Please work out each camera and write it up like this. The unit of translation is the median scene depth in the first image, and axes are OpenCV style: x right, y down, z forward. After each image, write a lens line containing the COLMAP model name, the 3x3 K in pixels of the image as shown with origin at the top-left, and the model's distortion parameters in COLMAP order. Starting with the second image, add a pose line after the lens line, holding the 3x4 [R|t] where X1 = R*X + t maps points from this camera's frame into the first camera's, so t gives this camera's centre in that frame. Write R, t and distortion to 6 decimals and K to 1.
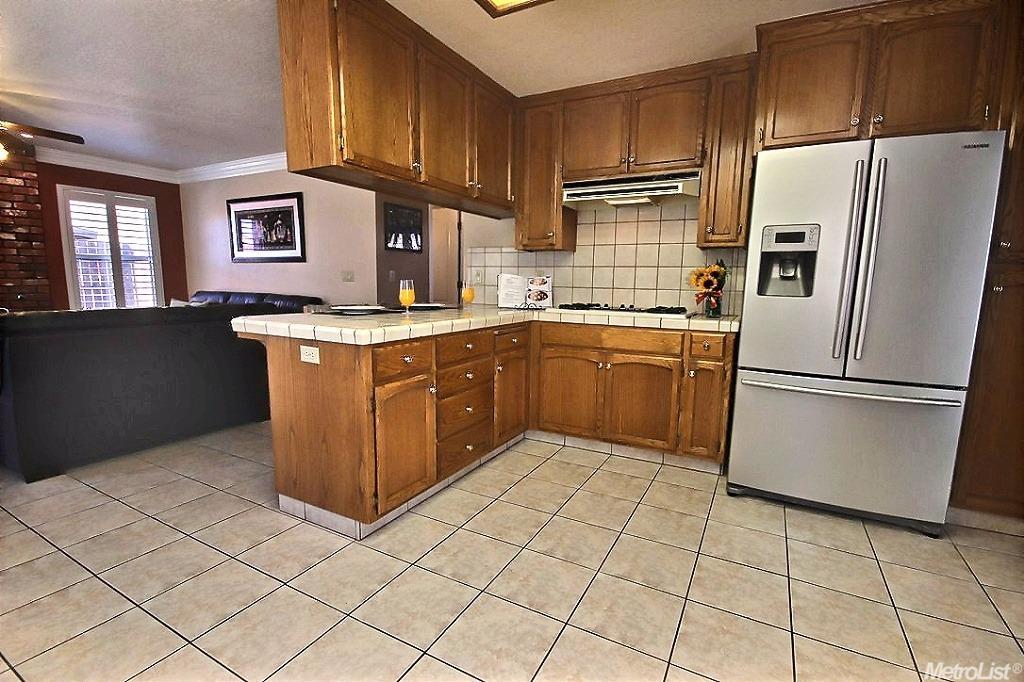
lens RADIAL K [[469.2, 0, 512.0], [0, 469.2, 341.0], [0, 0, 1]] dist [-0.000918, -0.000181]
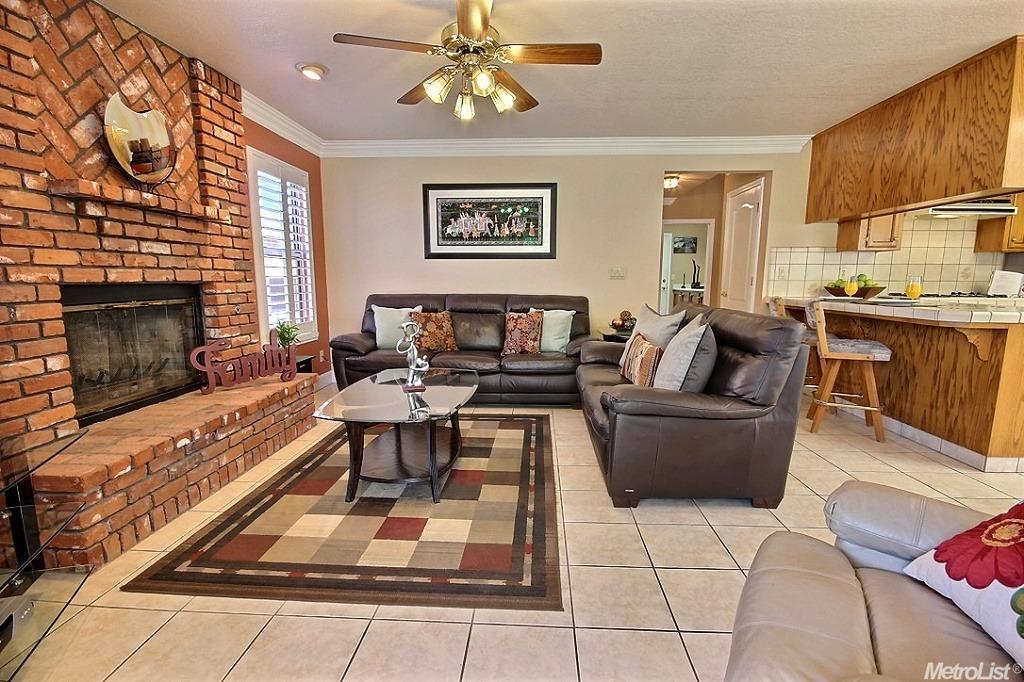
lens RADIAL K [[469.2, 0, 512.0], [0, 469.2, 341.0], [0, 0, 1]] dist [-0.000918, -0.000181]
pose [[0.901454, -0.071247, 0.426971, -0.915494], [0.068358, 0.997416, 0.022114, -0.032557], [-0.427443, 0.009252, 0.903995, 0.199101]]
